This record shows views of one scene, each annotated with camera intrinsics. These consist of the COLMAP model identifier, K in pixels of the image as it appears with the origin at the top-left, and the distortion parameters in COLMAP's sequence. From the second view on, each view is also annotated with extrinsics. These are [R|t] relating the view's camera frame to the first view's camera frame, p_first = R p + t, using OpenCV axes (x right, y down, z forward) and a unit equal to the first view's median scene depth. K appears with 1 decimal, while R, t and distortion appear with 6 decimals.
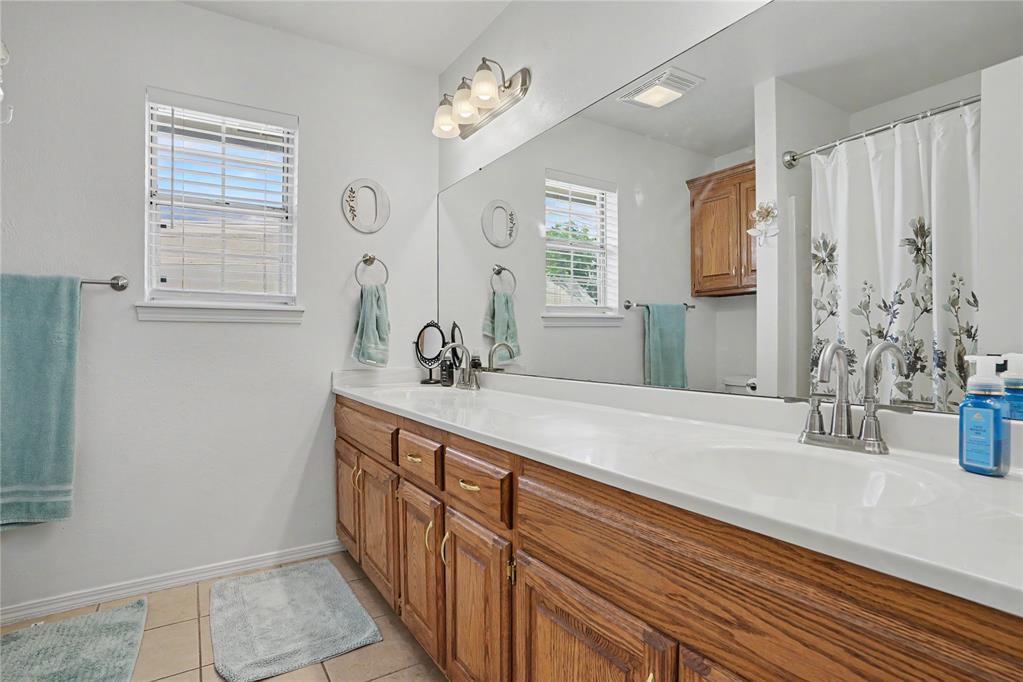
lens RADIAL K [[502.0, 0, 517.2], [0, 502.0, 345.2], [0, 0, 1]] dist [-0.059443, 0.016924]
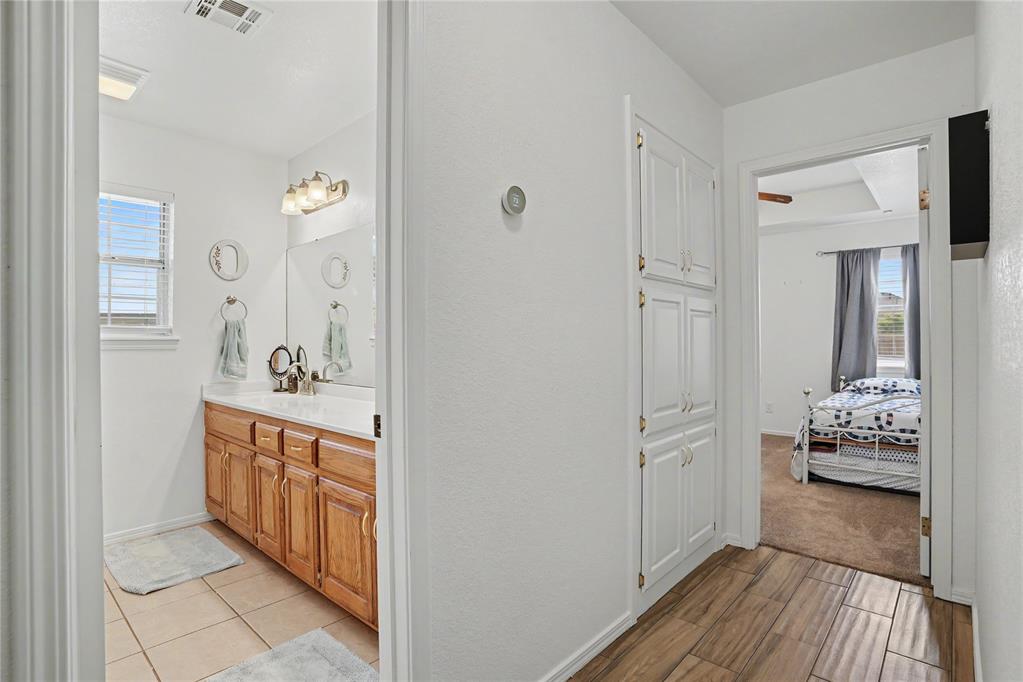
lens RADIAL K [[502.0, 0, 516.0], [0, 502.0, 336.8], [0, 0, 1]] dist [-0.059443, 0.016924]
pose [[0.968975, -0.005561, 0.247095, 0.124916], [0.009958, 0.999813, -0.016551, -0.046759], [-0.246957, 0.018498, 0.968850, -0.506874]]
